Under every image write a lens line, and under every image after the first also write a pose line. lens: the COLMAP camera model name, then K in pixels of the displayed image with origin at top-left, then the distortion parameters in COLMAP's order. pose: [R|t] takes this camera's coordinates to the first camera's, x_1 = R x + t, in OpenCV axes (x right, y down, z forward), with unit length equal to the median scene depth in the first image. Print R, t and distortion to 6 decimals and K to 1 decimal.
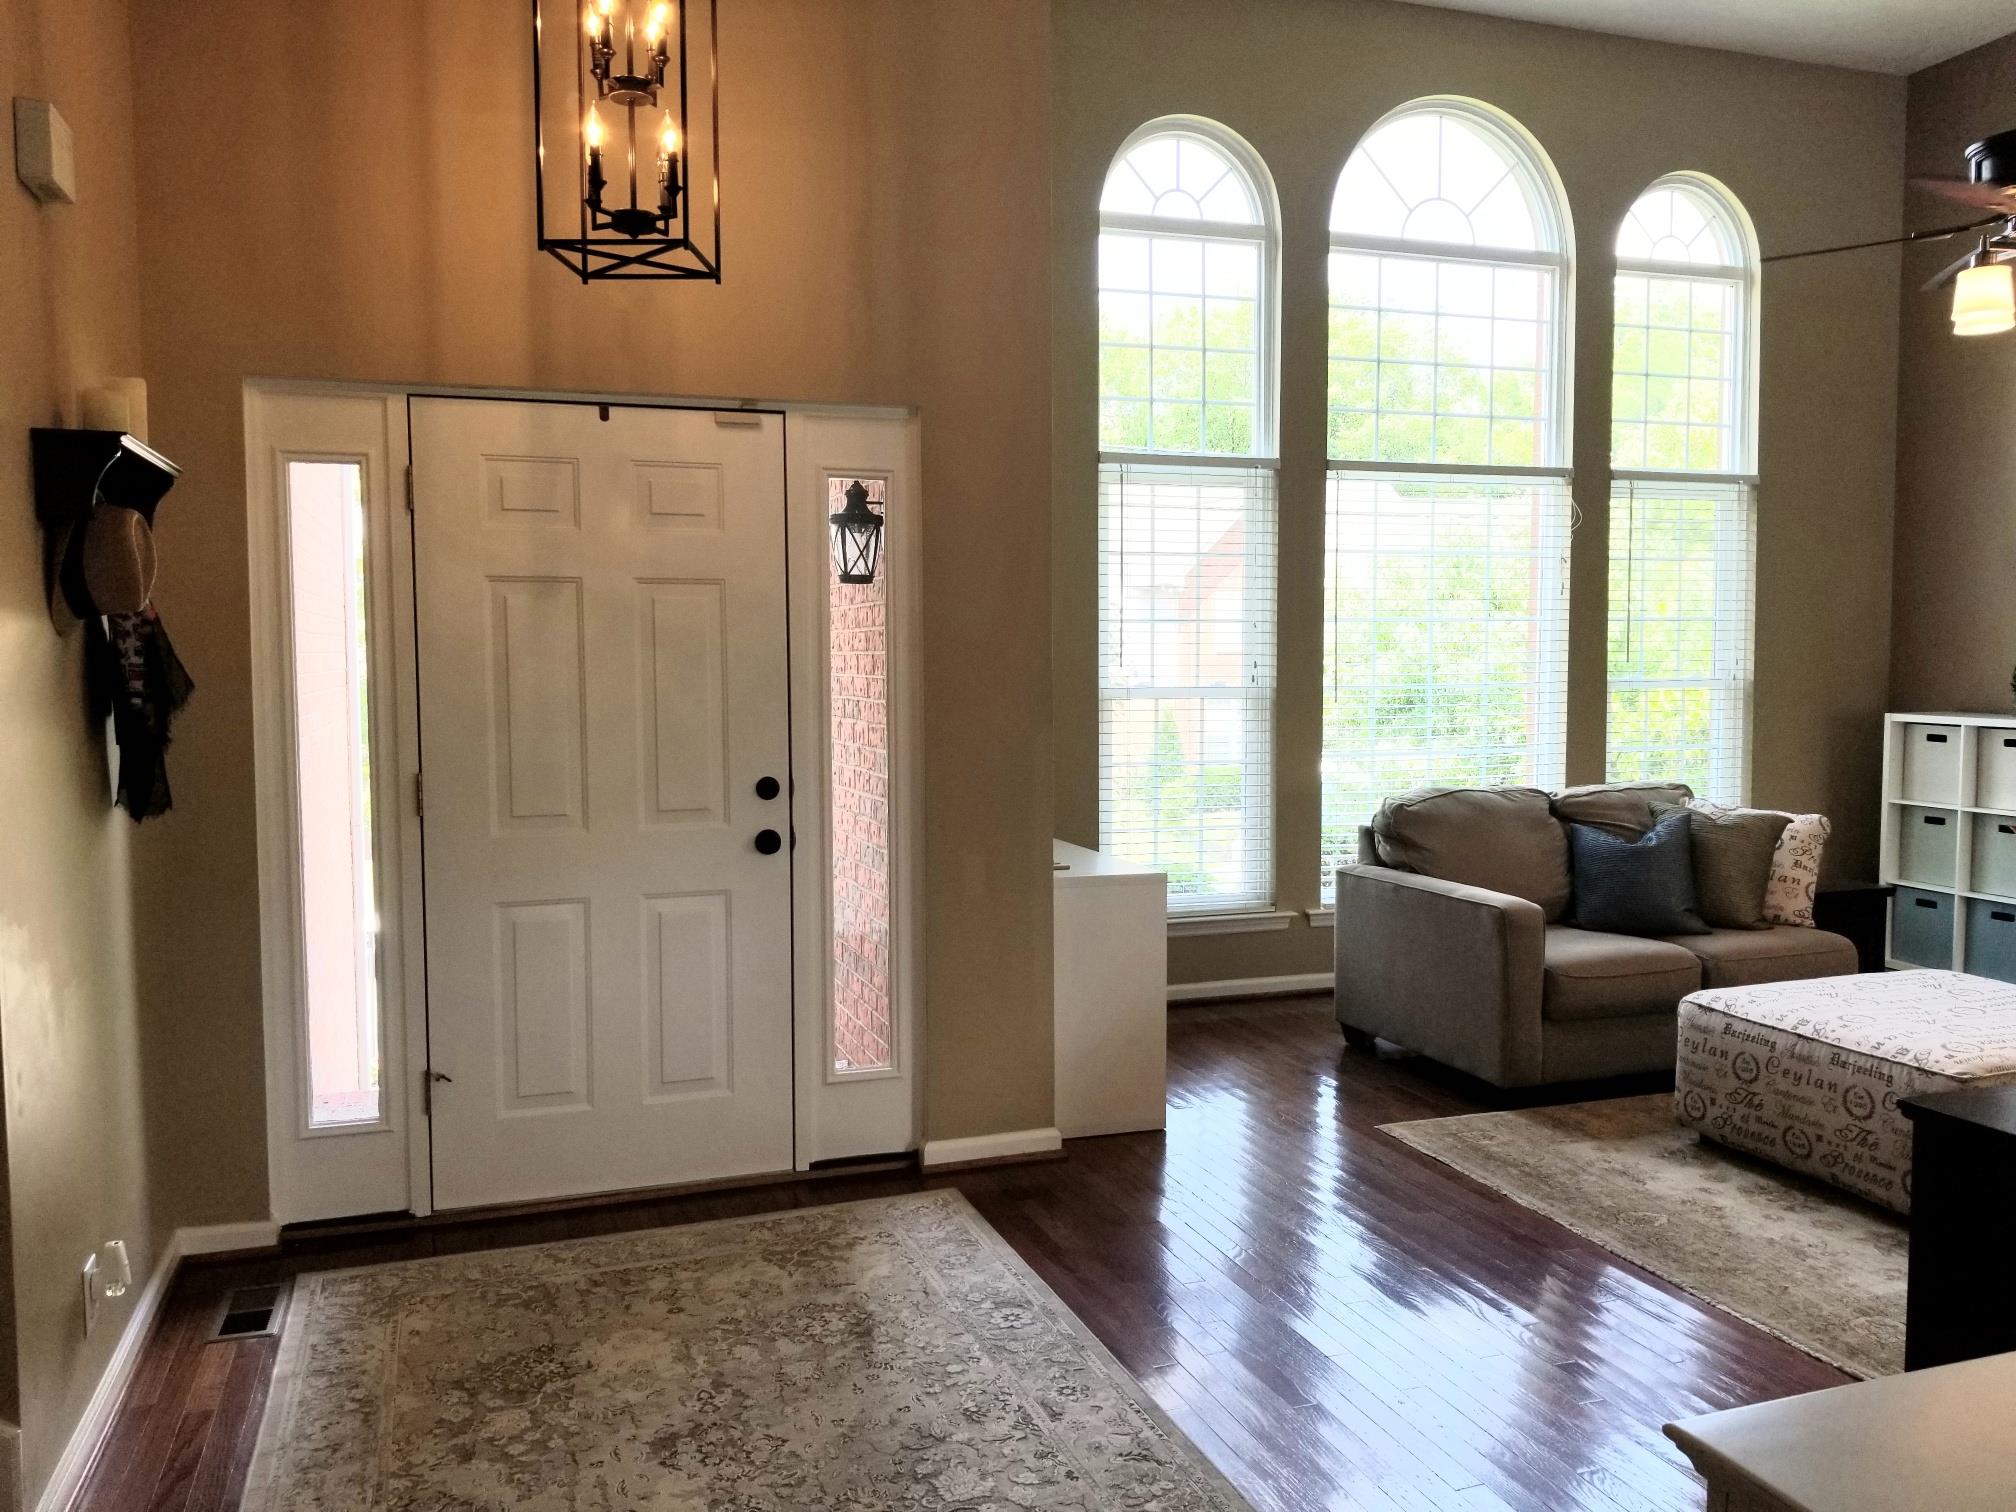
lens RADIAL K [[1569.6, 0, 999.5], [0, 1569.6, 750.5], [0, 0, 1]] dist [0.066184, -0.109990]
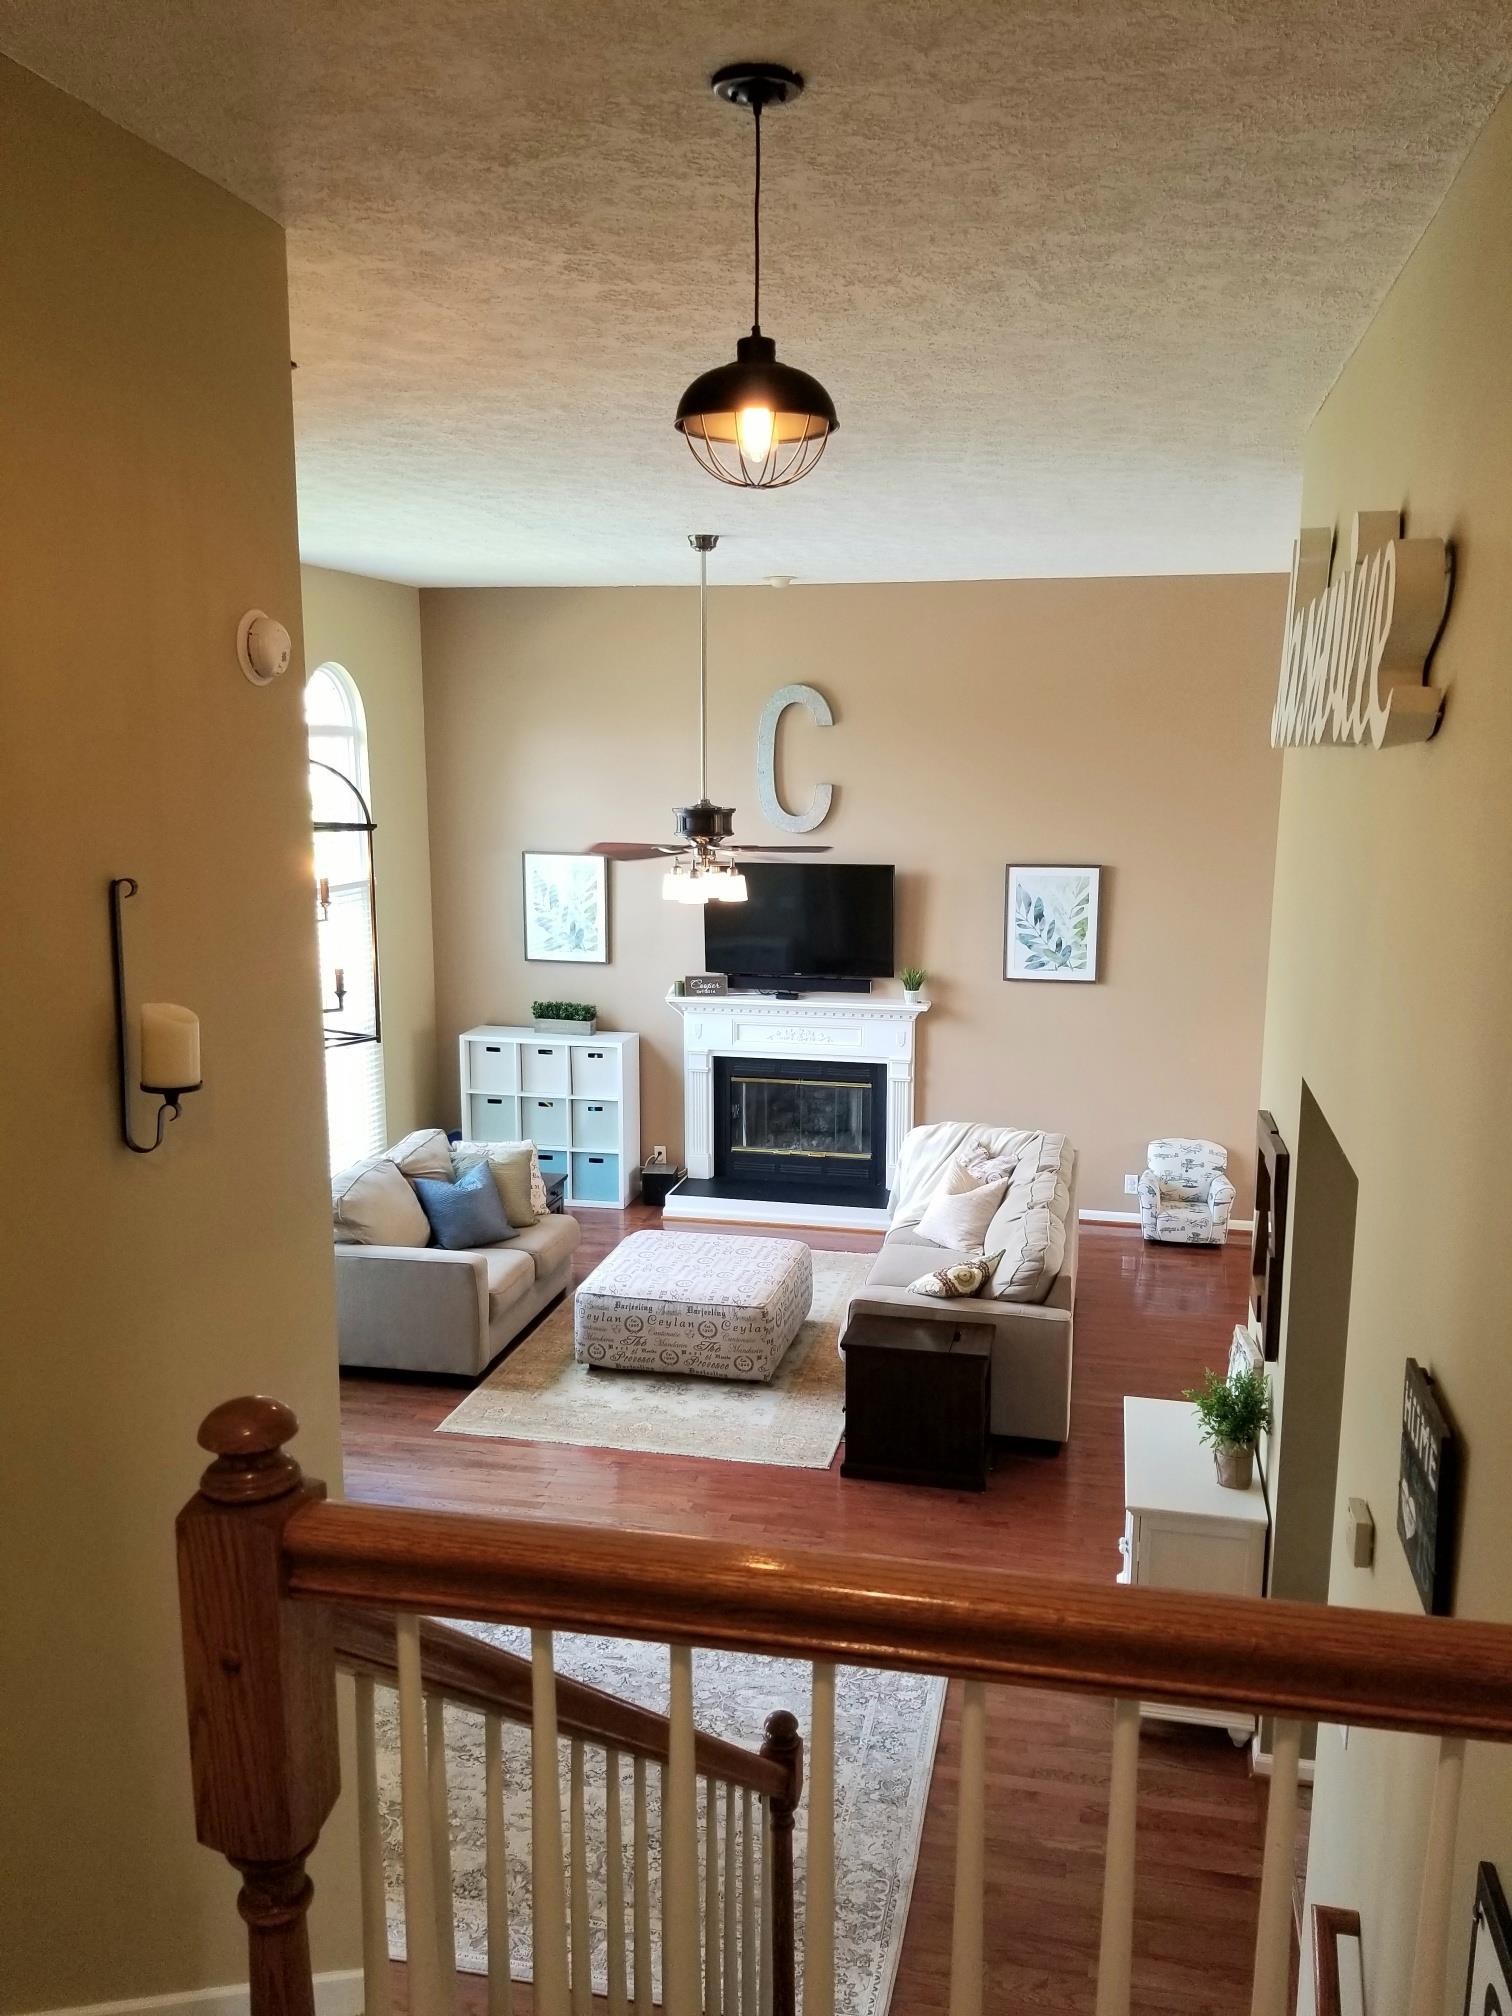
lens RADIAL K [[1569.6, 0, 777.5], [0, 1569.6, 1013.7], [0, 0, 1]] dist [0.066184, -0.109990]
pose [[0.515444, -0.139617, 0.845473, -0.706342], [0.048398, 0.989806, 0.133946, -0.296370], [-0.855555, -0.028123, 0.516947, -0.039246]]
